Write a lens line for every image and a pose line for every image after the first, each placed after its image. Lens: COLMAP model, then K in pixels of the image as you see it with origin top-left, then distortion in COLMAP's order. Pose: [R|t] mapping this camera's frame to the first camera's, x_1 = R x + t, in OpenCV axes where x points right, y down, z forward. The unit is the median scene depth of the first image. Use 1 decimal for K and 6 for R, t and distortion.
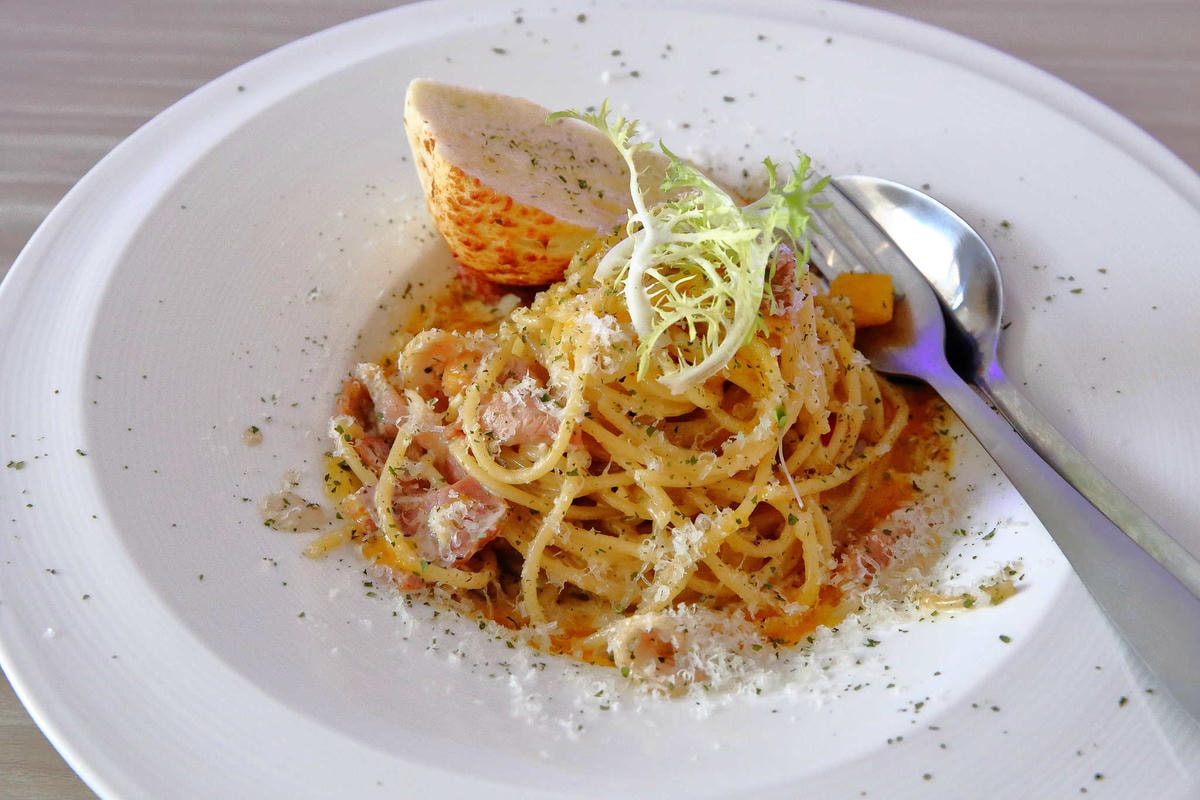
lens RADIAL K [[1901.4, 0, 607.1], [0, 1901.4, 400.0], [0, 0, 1]] dist [0.004259, 0.000000]
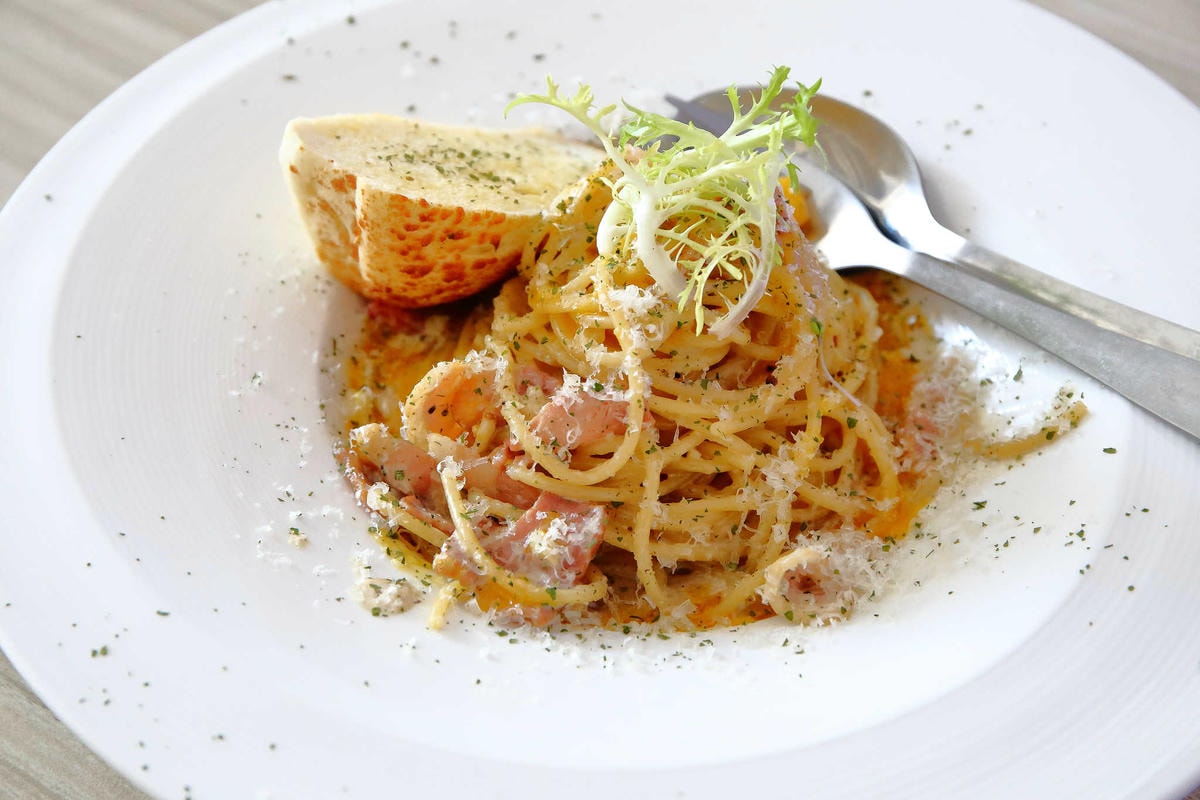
lens RADIAL K [[2195.7, 0, 605.5], [0, 2195.7, 411.7], [0, 0, 1]] dist [0.032703, 0.000000]
pose [[0.885033, -0.329854, 0.328502, -0.398149], [0.329490, 0.942343, 0.058525, -0.053338], [-0.328866, 0.056442, 0.942688, -0.050849]]
